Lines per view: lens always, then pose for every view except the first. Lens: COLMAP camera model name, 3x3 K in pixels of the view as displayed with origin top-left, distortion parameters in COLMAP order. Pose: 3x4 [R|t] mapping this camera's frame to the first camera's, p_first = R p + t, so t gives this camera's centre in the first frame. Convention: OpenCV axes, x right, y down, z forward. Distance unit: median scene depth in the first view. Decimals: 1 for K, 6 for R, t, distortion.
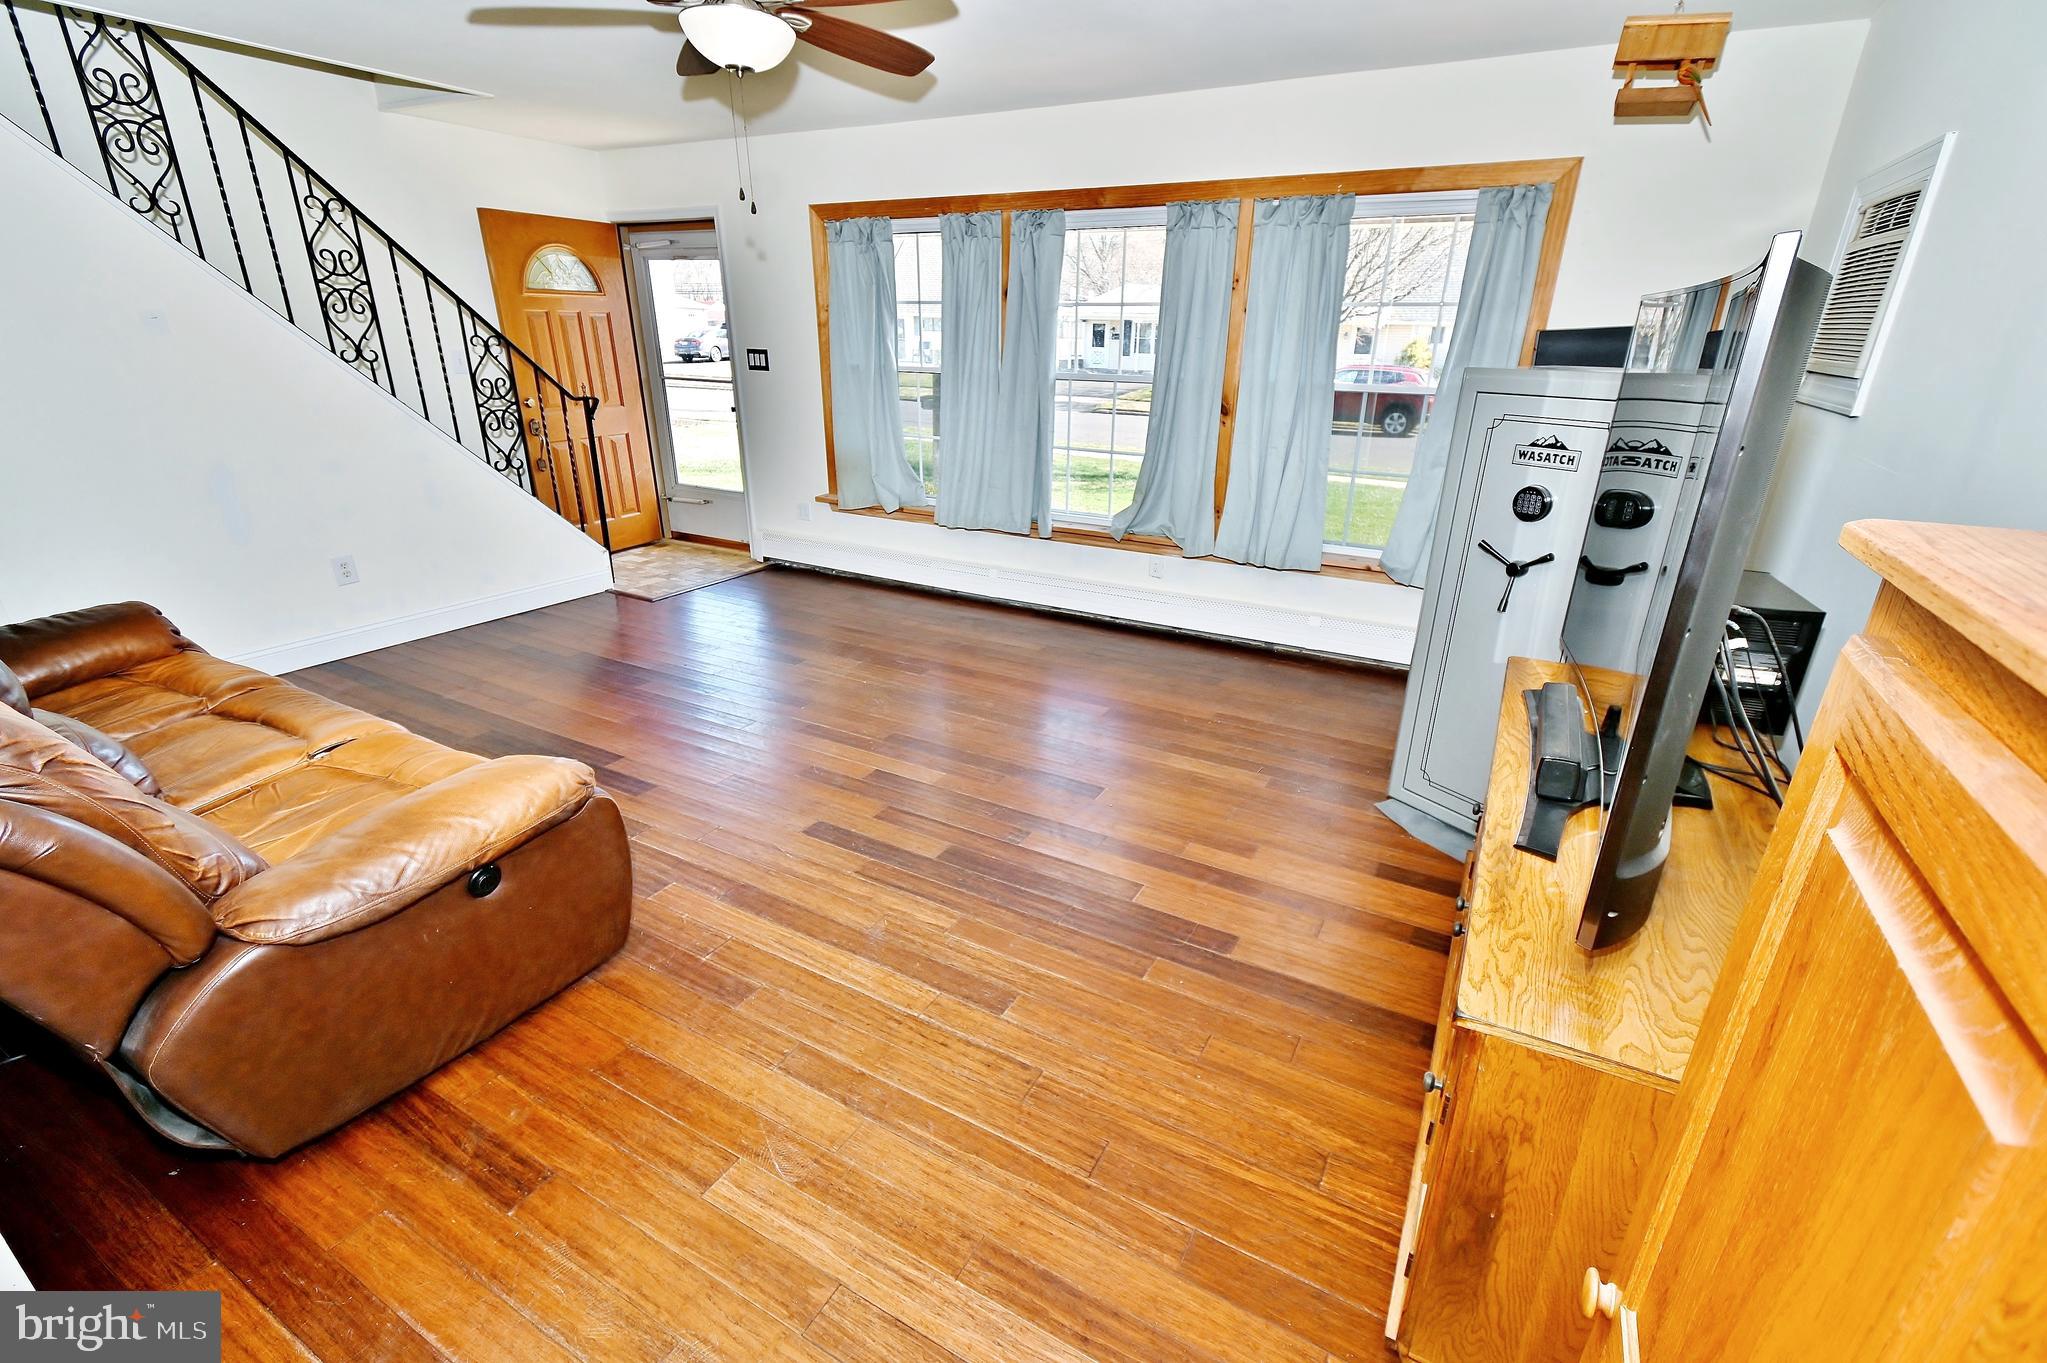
lens RADIAL K [[901.9, 0, 1035.2], [0, 901.9, 694.5], [0, 0, 1]] dist [0.002908, 0.000484]
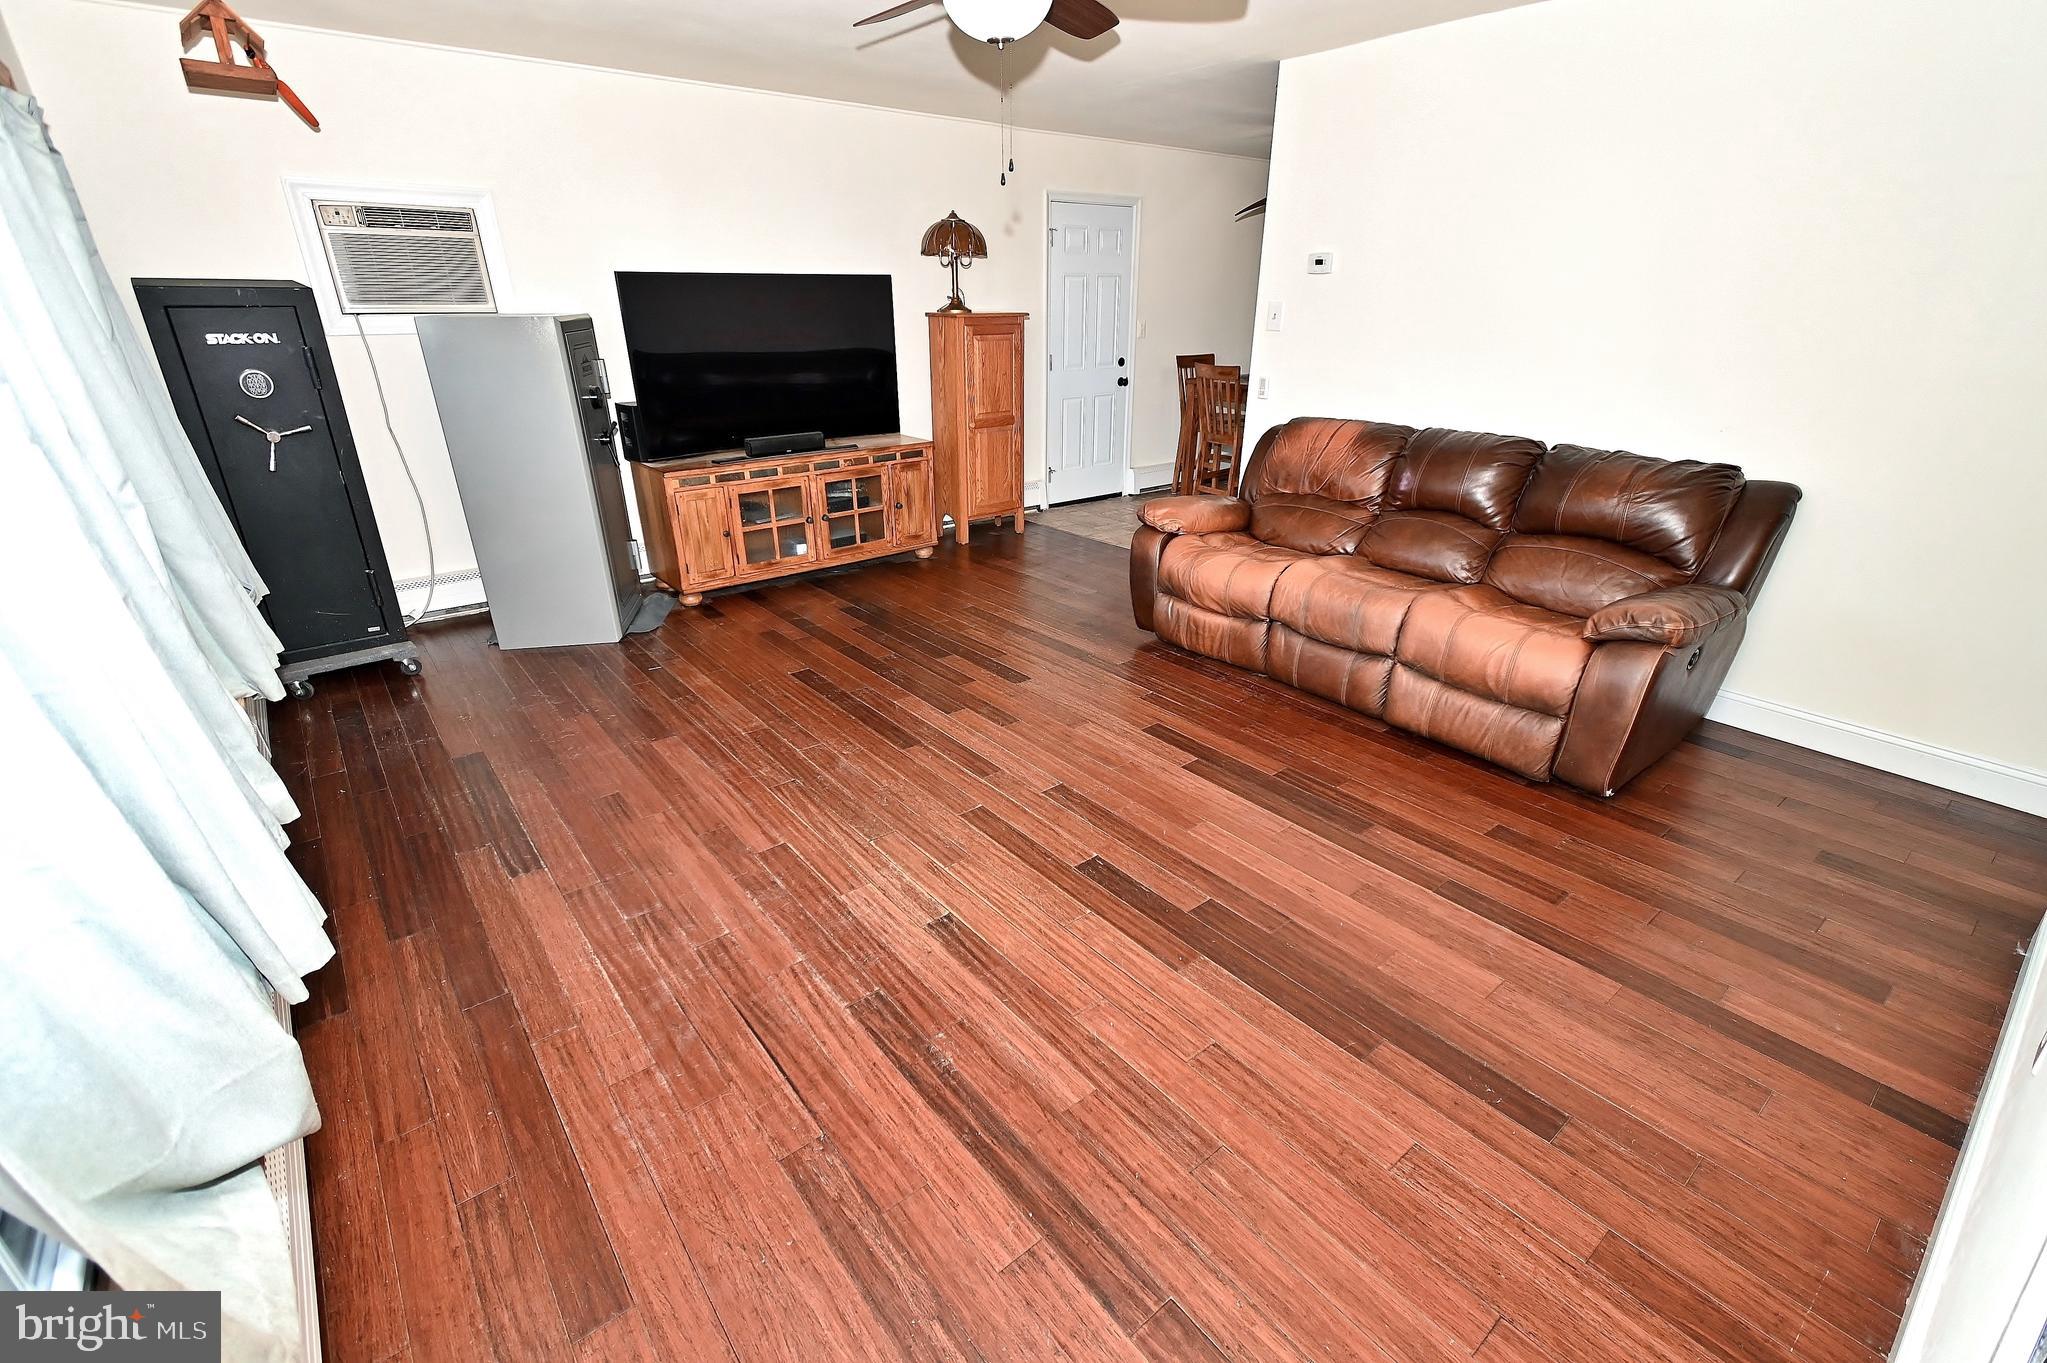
lens RADIAL K [[901.9, 0, 1035.2], [0, 901.9, 694.5], [0, 0, 1]] dist [0.002908, 0.000484]
pose [[-0.926701, -0.168909, 0.335701, -0.501974], [0.124475, 0.704908, 0.698291, -0.534437], [-0.354586, 0.688894, -0.632214, 1.294986]]
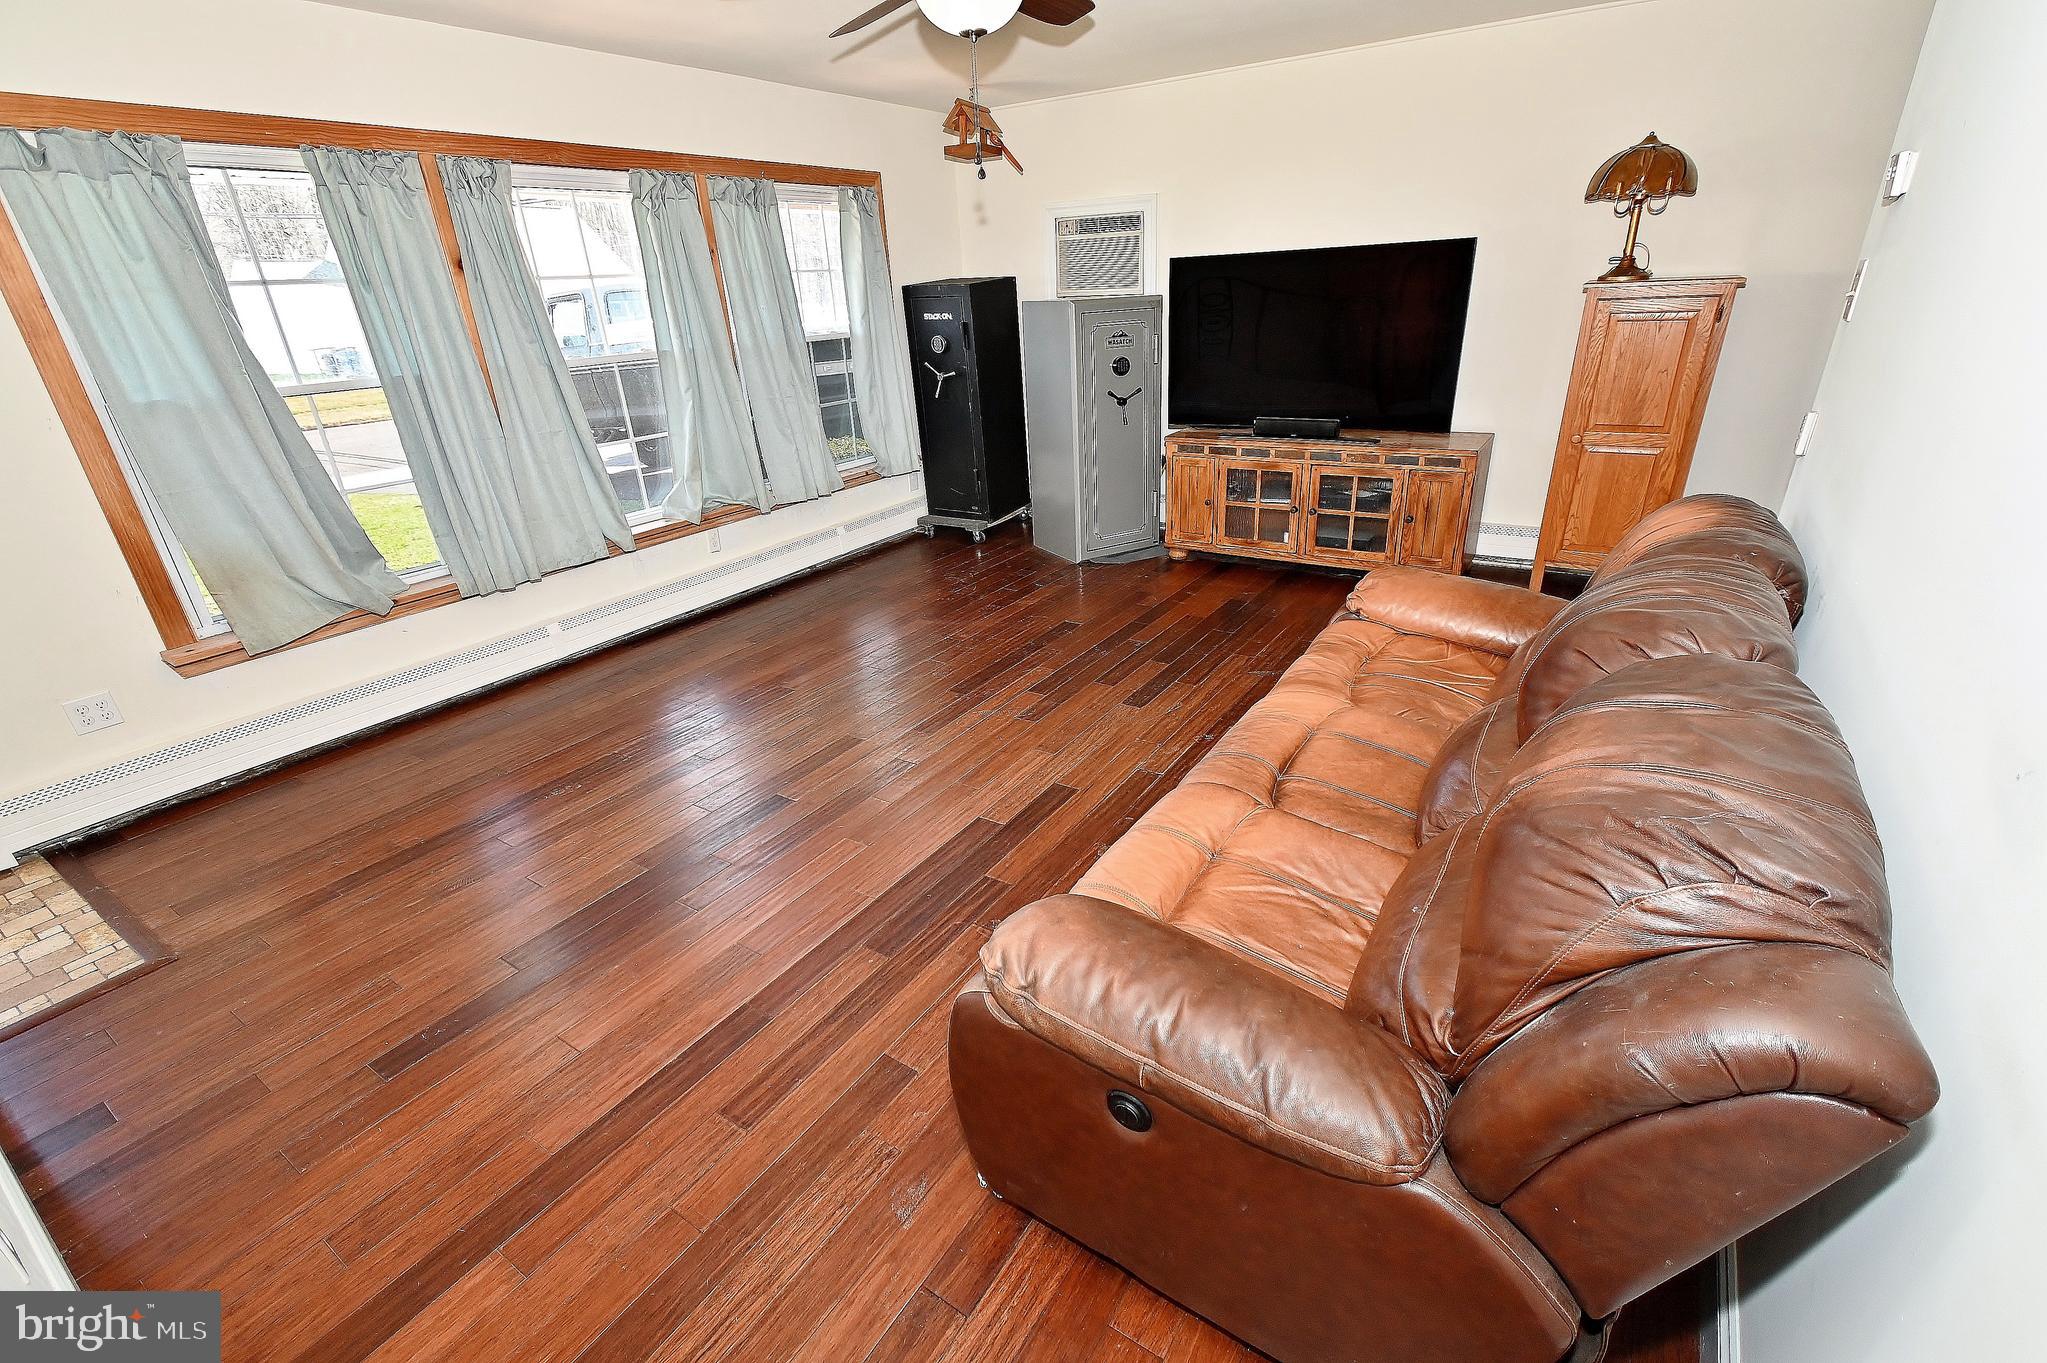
lens RADIAL K [[901.9, 0, 1035.2], [0, 901.9, 694.5], [0, 0, 1]] dist [0.002908, 0.000484]
pose [[0.079182, -0.433347, 0.897742, -0.941462], [0.415631, 0.832910, 0.365393, -0.253530], [-0.906080, 0.344197, 0.246064, 0.571729]]
